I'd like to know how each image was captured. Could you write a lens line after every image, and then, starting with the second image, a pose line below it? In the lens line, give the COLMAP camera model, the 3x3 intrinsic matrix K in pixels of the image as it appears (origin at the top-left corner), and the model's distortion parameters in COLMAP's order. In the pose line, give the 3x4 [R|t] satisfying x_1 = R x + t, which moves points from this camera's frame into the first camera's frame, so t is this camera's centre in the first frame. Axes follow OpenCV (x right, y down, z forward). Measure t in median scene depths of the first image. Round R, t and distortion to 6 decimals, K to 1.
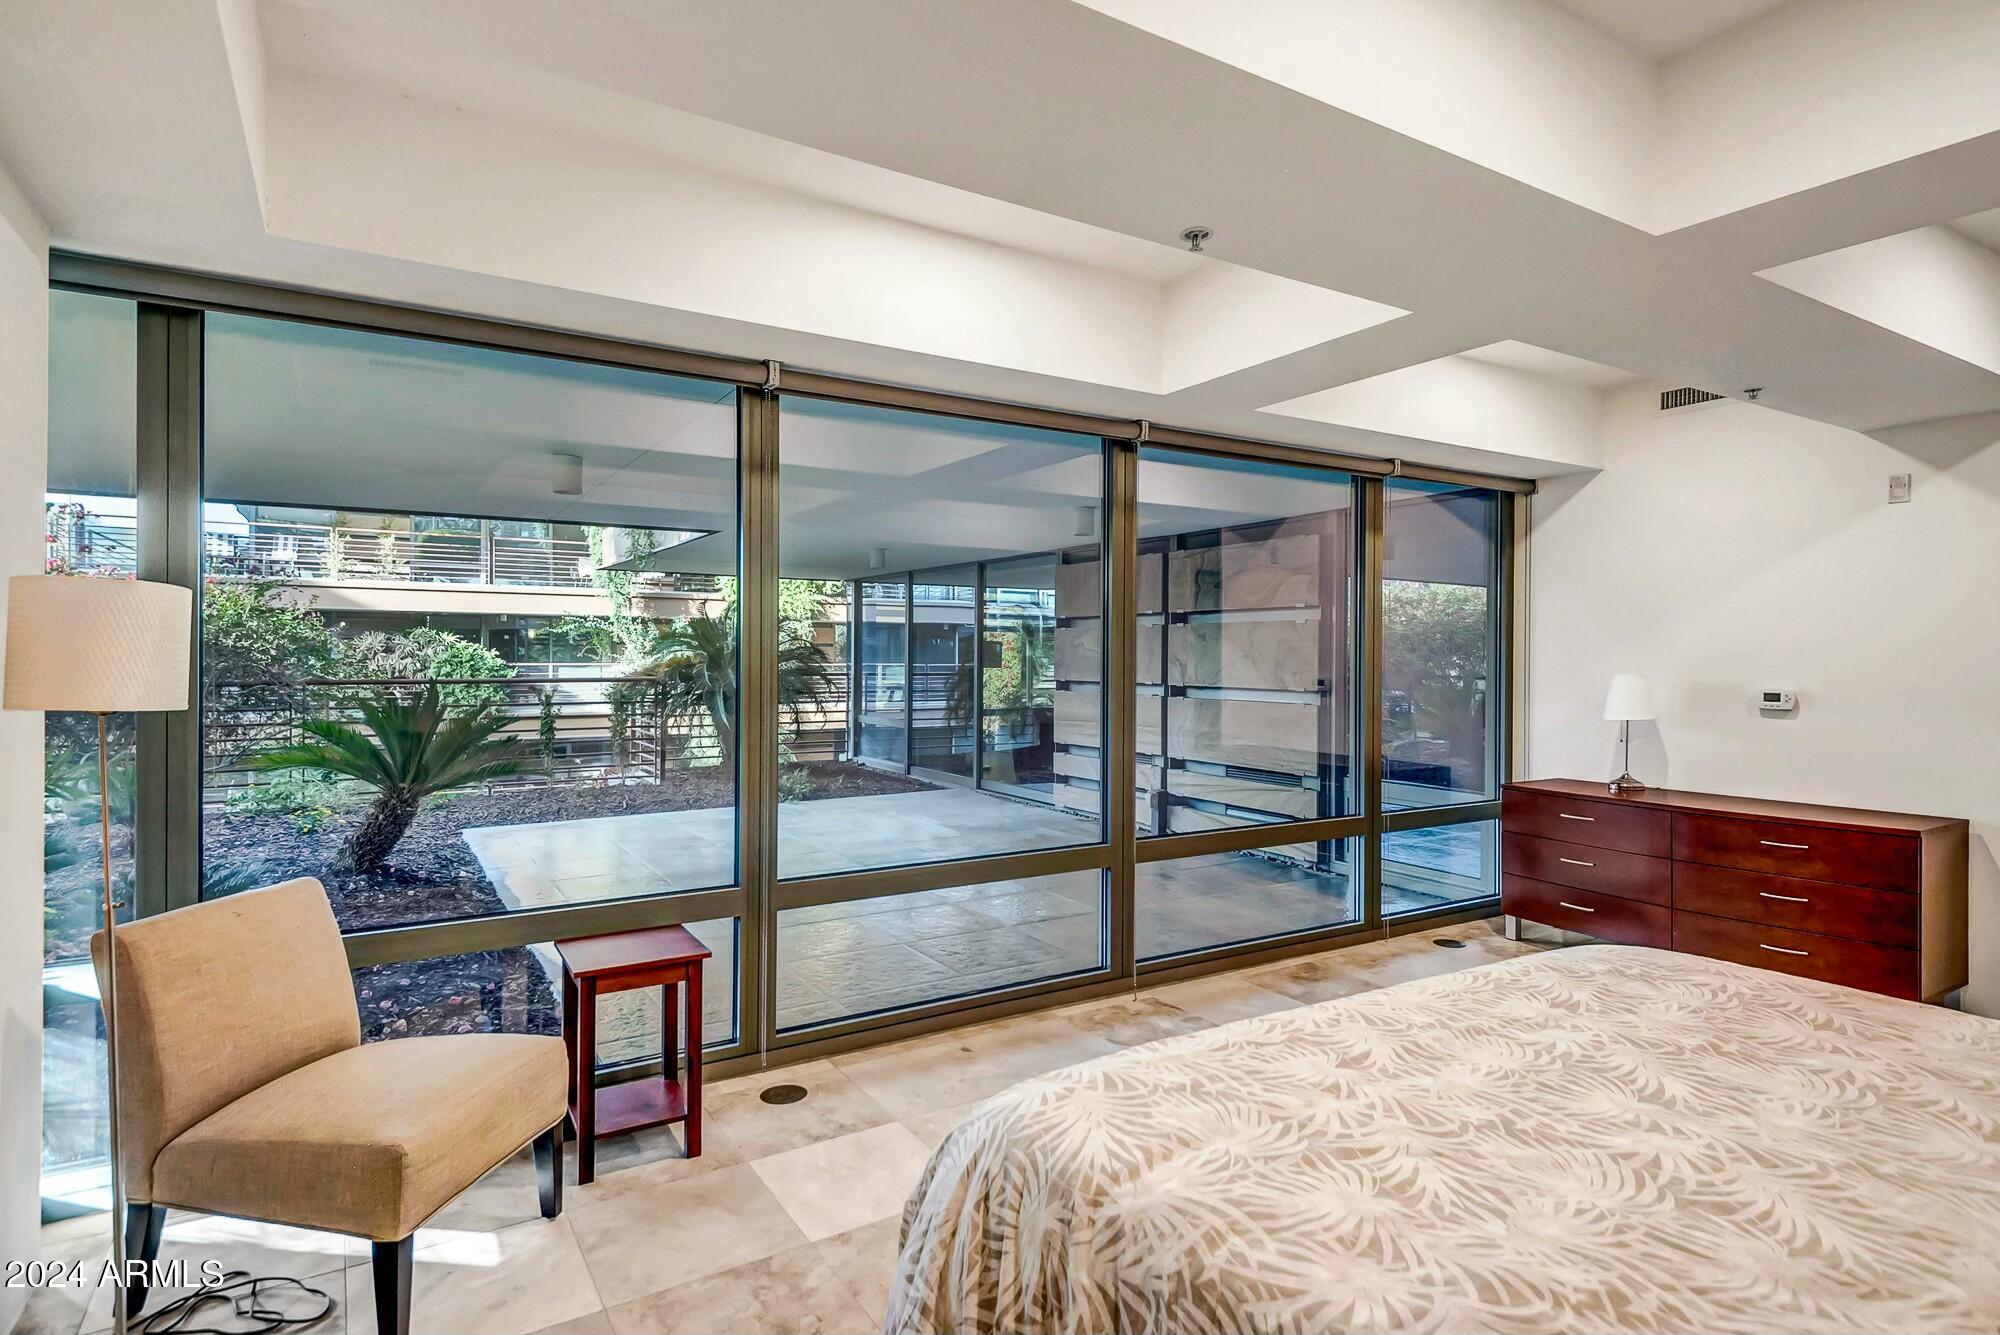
lens RADIAL K [[1053.1, 0, 982.3], [0, 1053.1, 661.0], [0, 0, 1]] dist [0.045402, 0.000407]
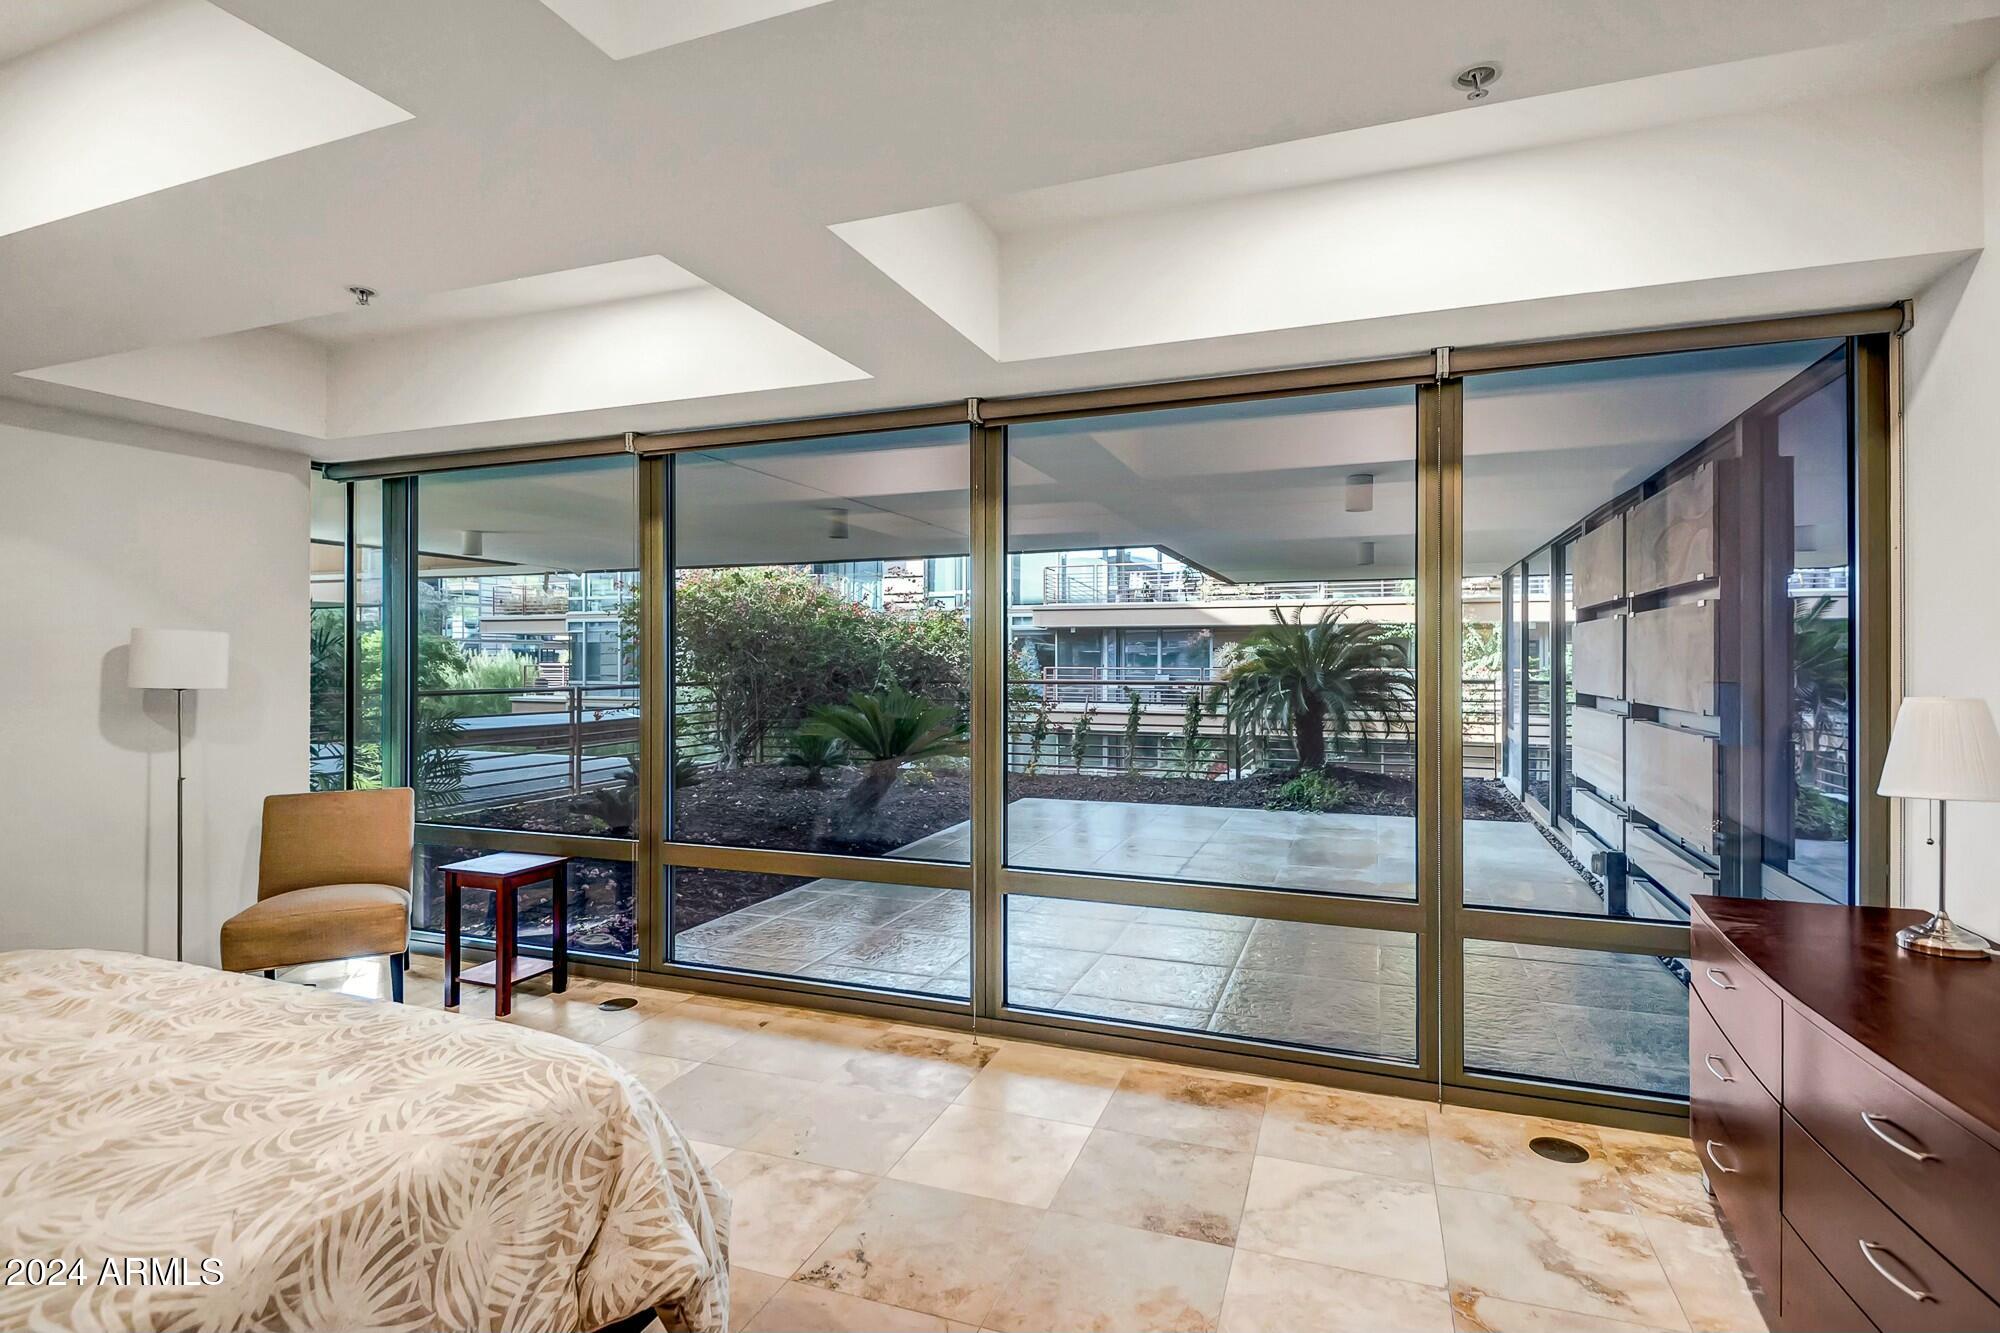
lens RADIAL K [[972.7, 0, 982.1], [0, 972.7, 655.3], [0, 0, 1]] dist [0.011592, -0.000155]
pose [[0.606834, -0.007525, -0.794793, 0.292758], [-0.002083, 0.999937, -0.011058, 0.000542], [0.794826, 0.008366, 0.606780, 0.183276]]
